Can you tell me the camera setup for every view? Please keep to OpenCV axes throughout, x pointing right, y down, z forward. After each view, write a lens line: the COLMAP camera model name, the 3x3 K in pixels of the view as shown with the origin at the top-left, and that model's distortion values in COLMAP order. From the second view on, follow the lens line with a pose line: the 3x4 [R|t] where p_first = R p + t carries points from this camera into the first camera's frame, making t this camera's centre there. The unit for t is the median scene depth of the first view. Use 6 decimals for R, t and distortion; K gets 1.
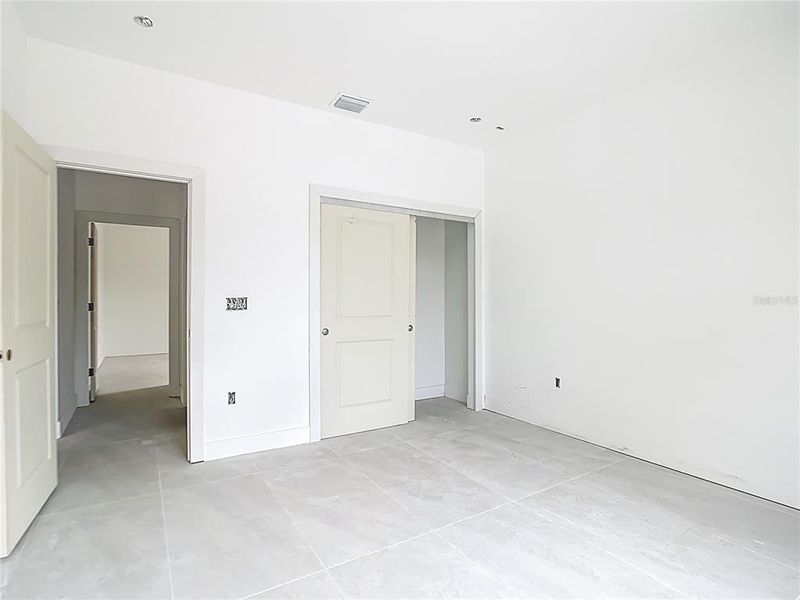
lens RADIAL K [[417.3, 0, 396.8], [0, 417.3, 299.0], [0, 0, 1]] dist [-0.020439, -0.000400]
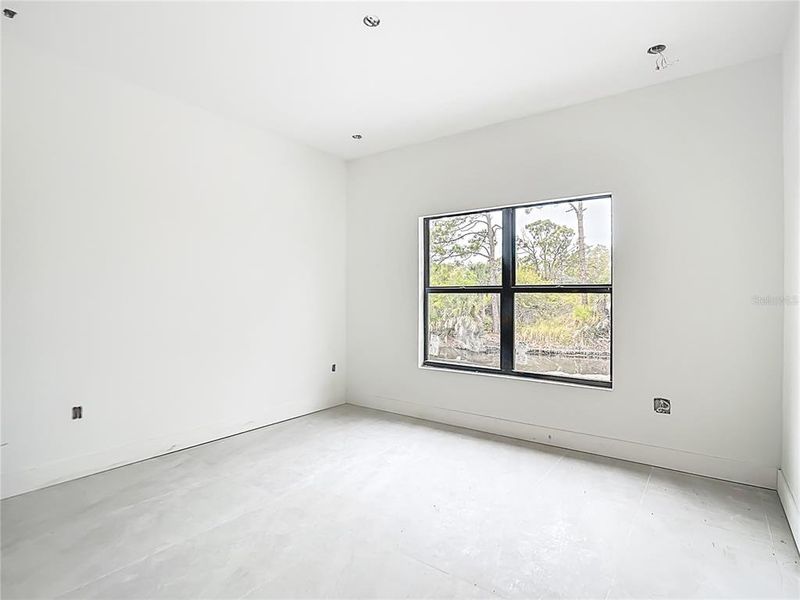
lens RADIAL K [[417.3, 0, 396.8], [0, 417.3, 299.0], [0, 0, 1]] dist [-0.020439, -0.000400]
pose [[-0.380170, 0.000698, 0.924917, -0.699720], [-0.011596, 0.999918, -0.005521, -0.013227], [-0.924844, -0.012824, -0.380130, 0.982383]]
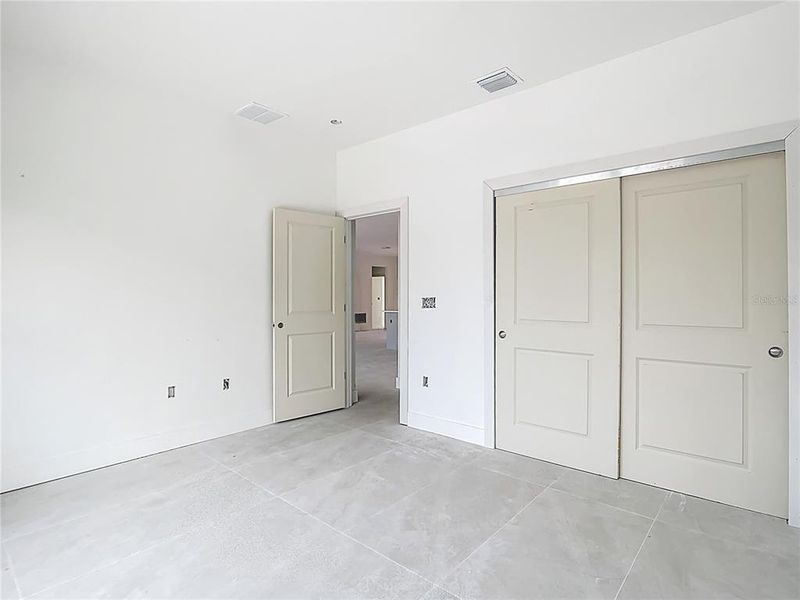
lens RADIAL K [[417.3, 0, 396.8], [0, 417.3, 299.0], [0, 0, 1]] dist [-0.020439, -0.000400]
pose [[0.301889, 0.002981, -0.953338, 0.807883], [-0.008449, 0.999964, 0.000452, 0.001547], [0.953306, 0.007918, 0.301903, 0.626594]]
